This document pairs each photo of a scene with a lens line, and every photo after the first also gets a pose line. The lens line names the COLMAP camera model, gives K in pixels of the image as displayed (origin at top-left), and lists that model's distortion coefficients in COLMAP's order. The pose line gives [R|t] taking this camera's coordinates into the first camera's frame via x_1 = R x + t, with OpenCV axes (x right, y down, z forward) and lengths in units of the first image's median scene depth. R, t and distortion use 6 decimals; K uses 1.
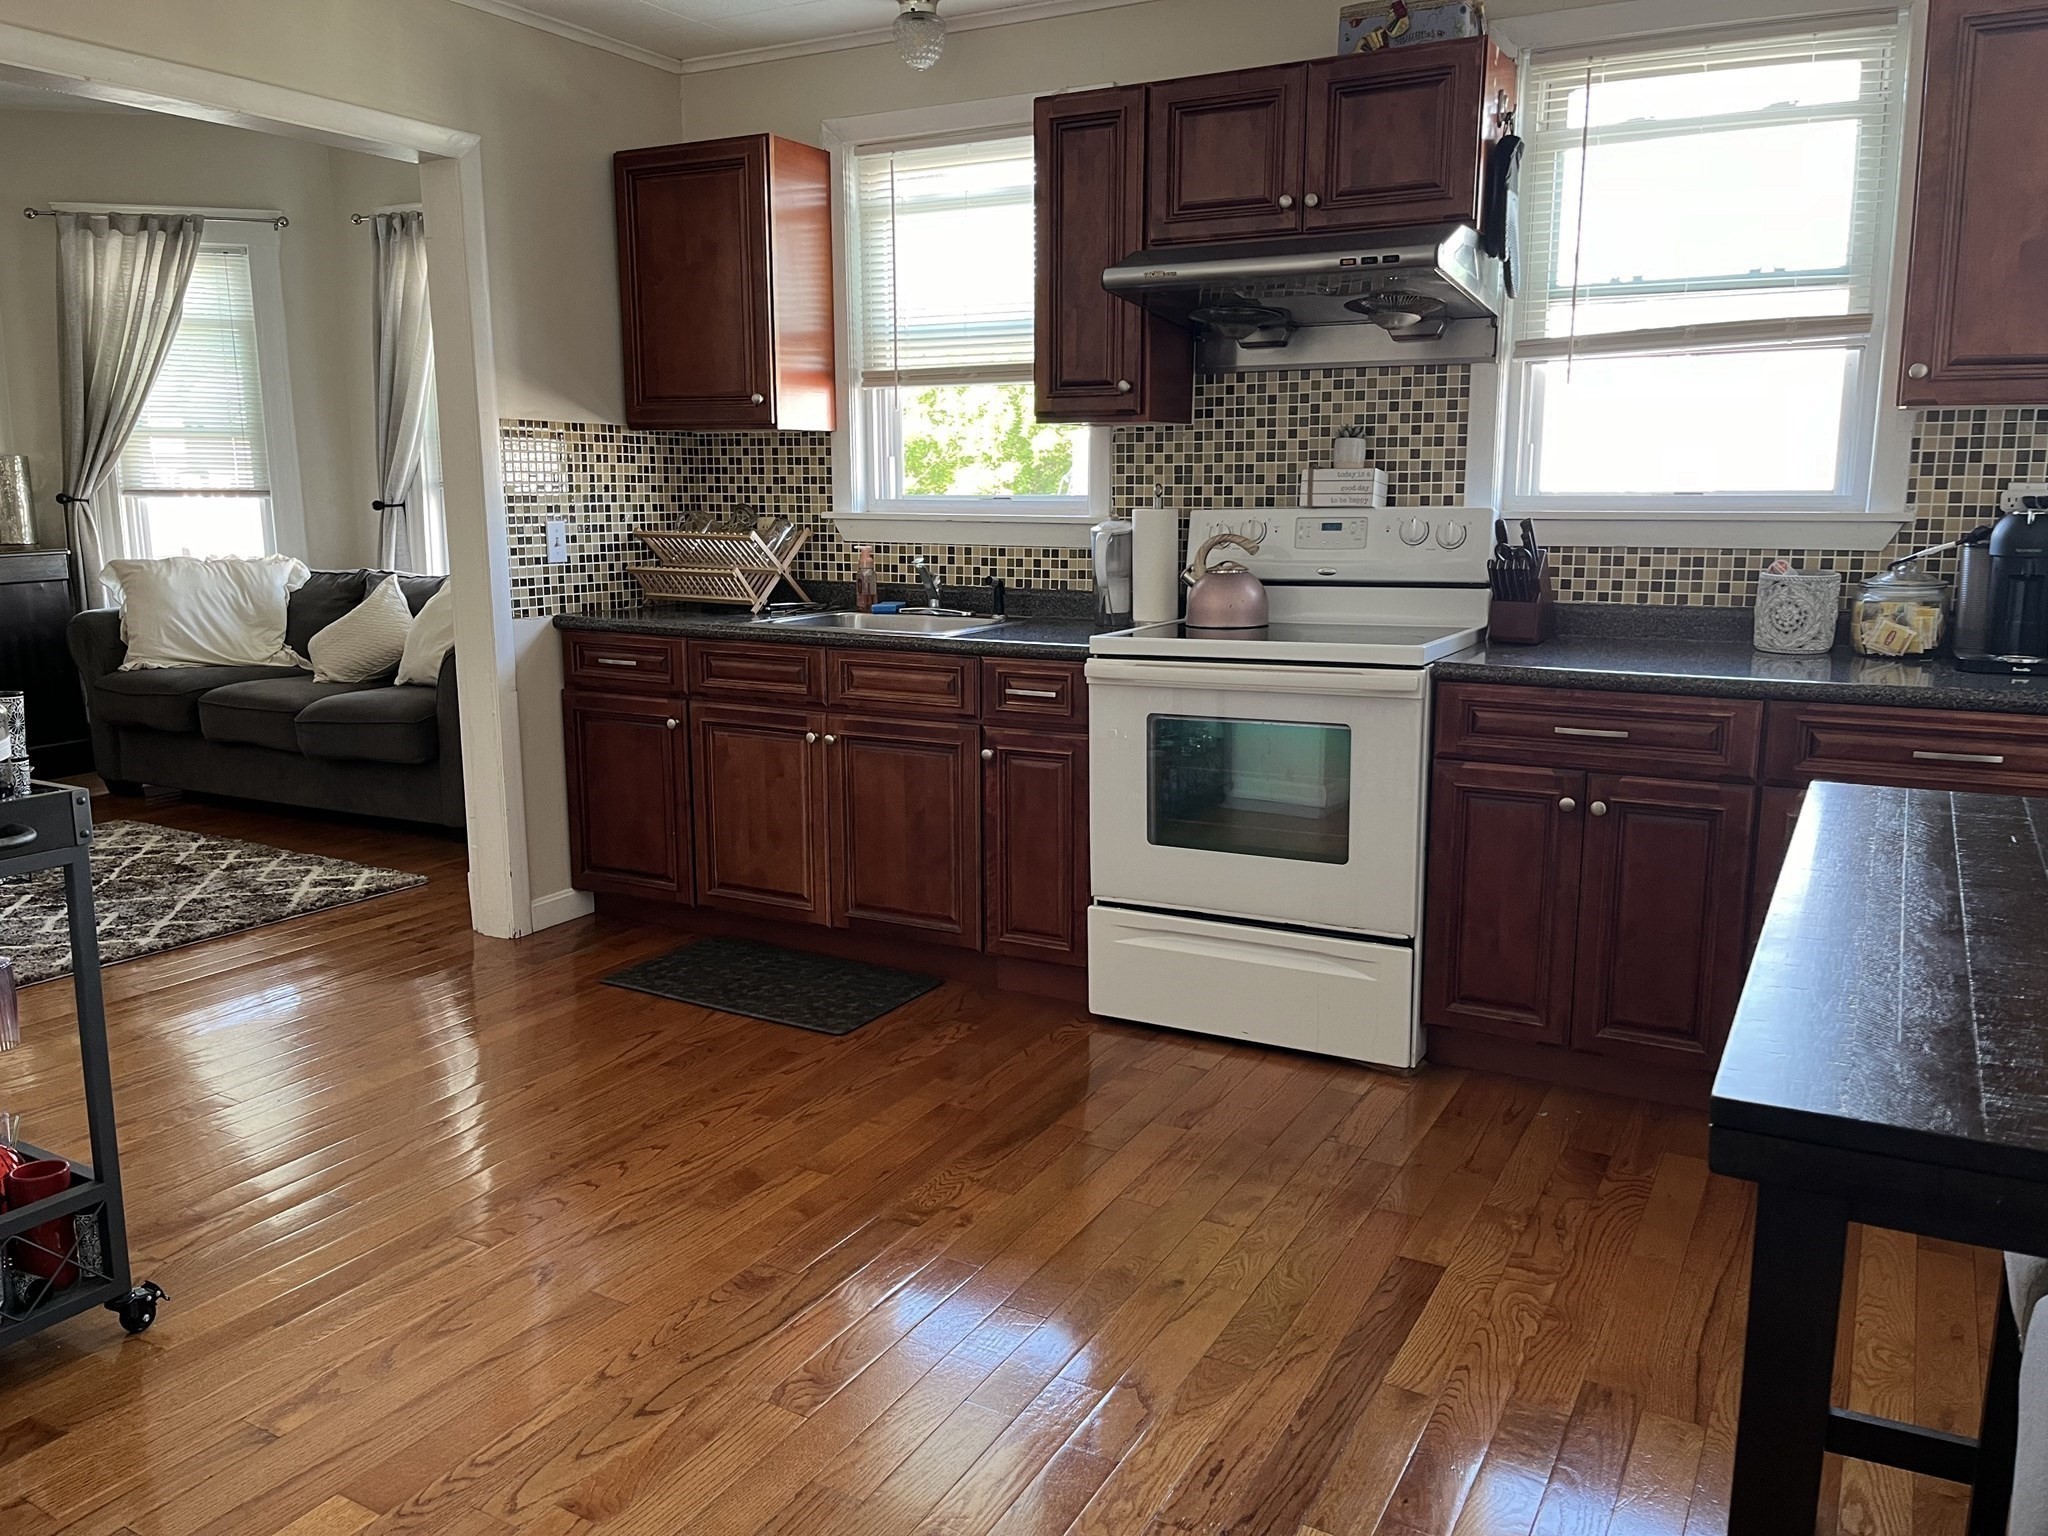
lens RADIAL K [[1559.4, 0, 1009.4], [0, 1559.4, 787.0], [0, 0, 1]] dist [0.052047, -0.030135]
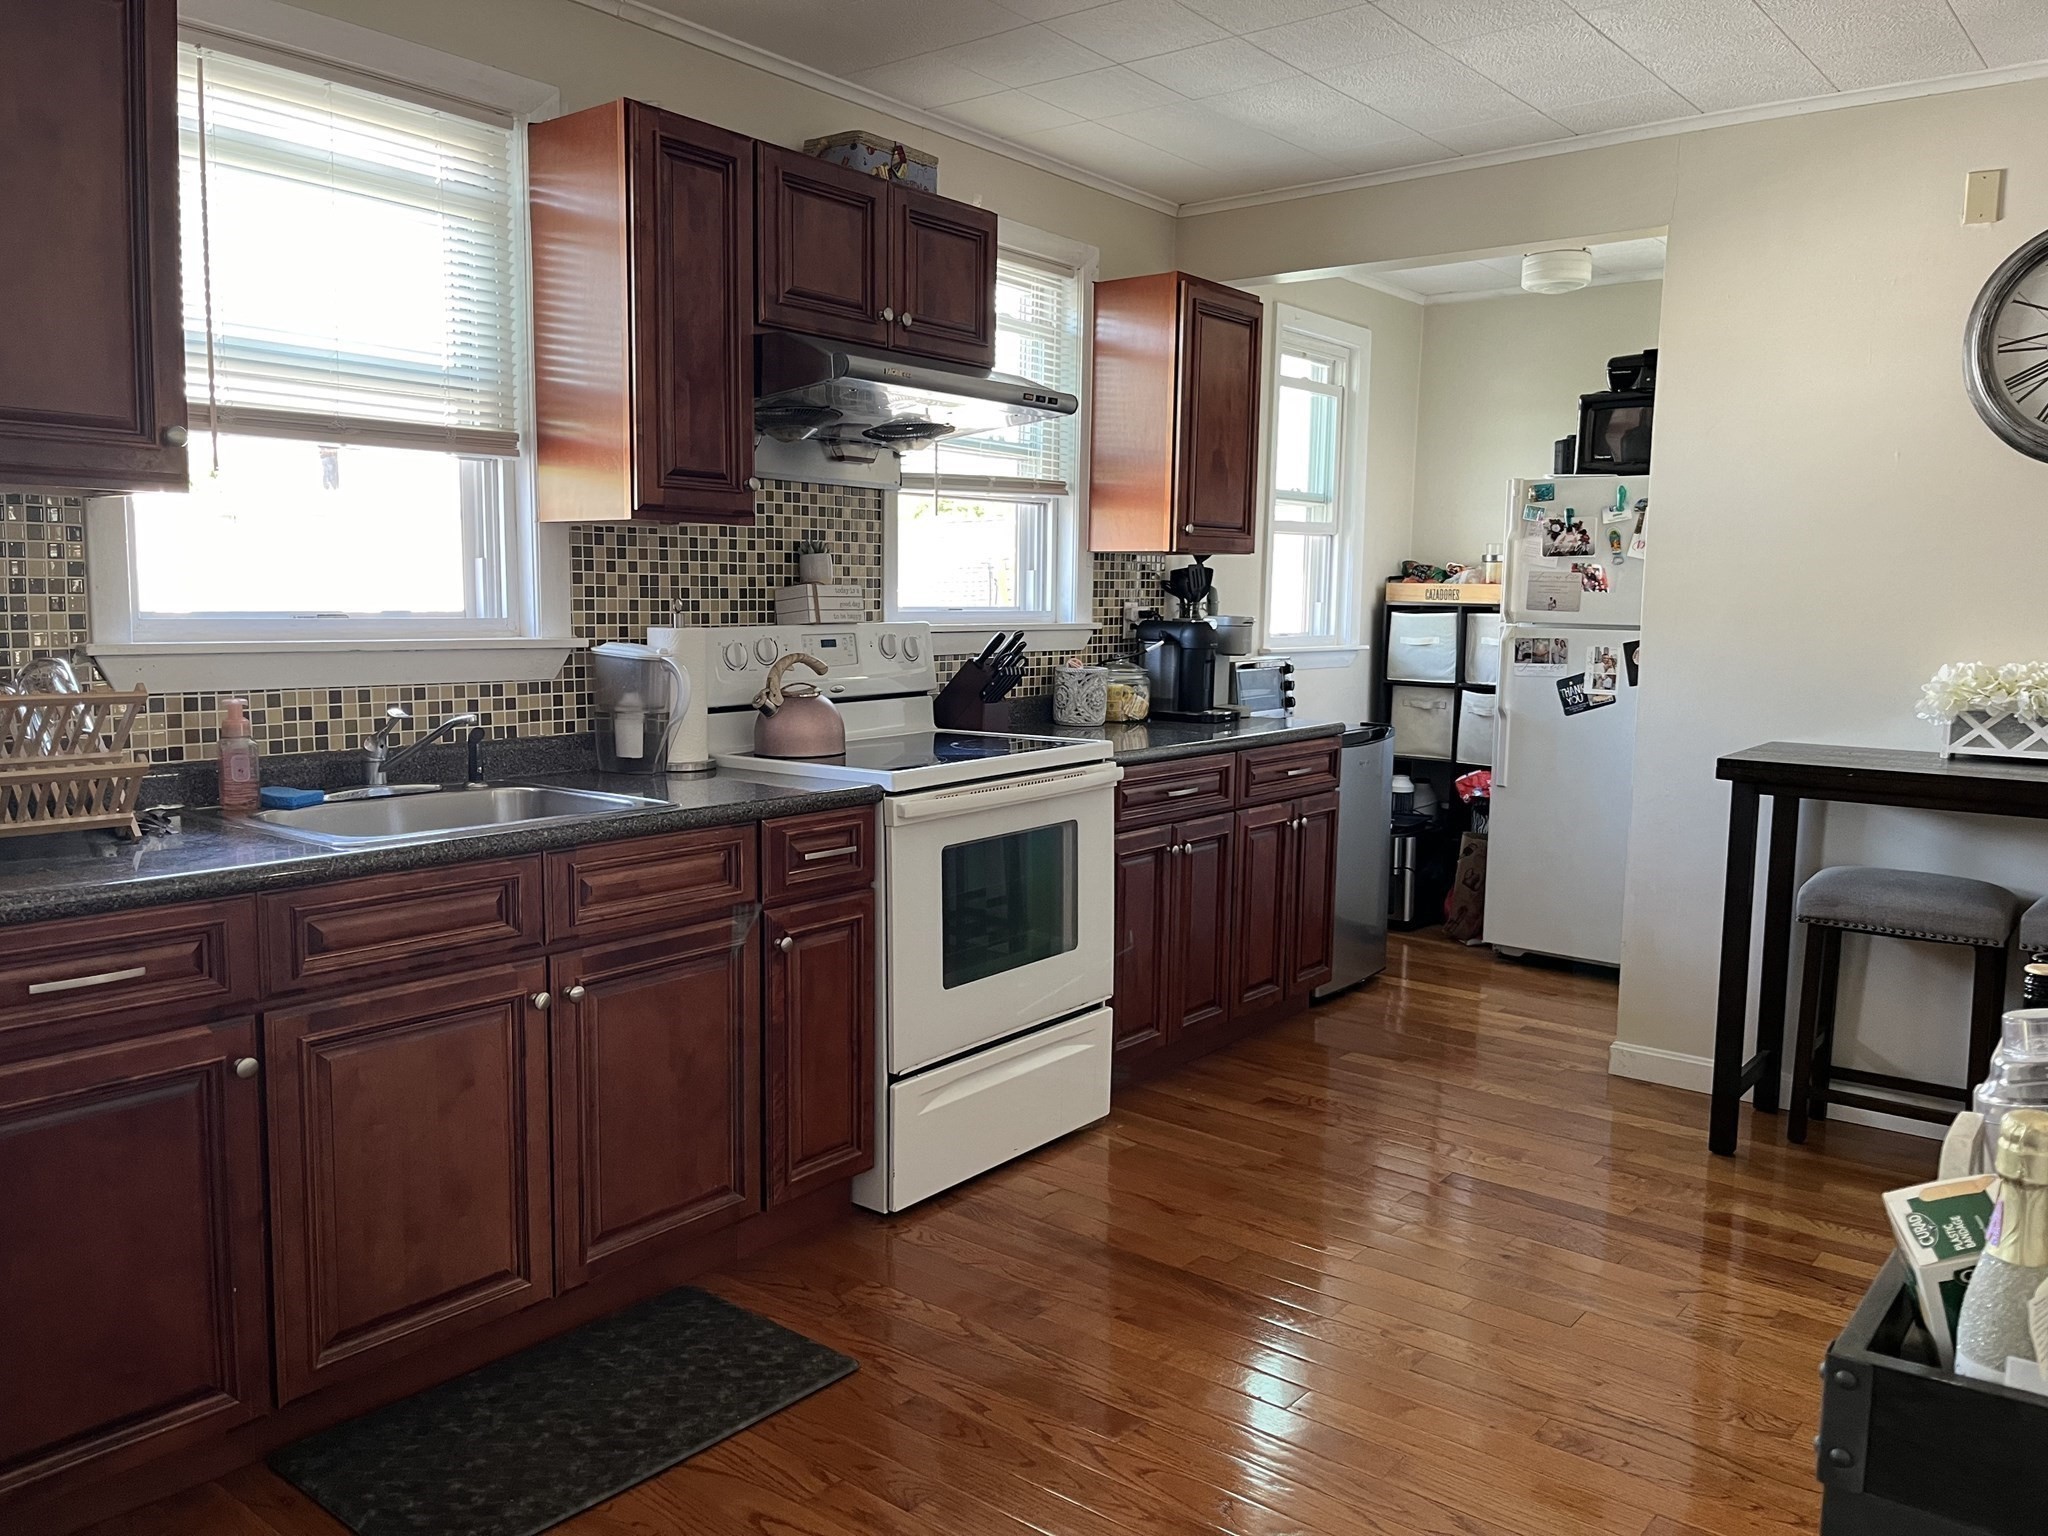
lens RADIAL K [[1559.4, 0, 1016.5], [0, 1559.4, 776.5], [0, 0, 1]] dist [0.052047, -0.030135]
pose [[0.163441, -0.111323, 0.980252, -0.695173], [0.179234, 0.980428, 0.081458, -0.135439], [-0.970135, 0.162381, 0.180195, 0.686981]]
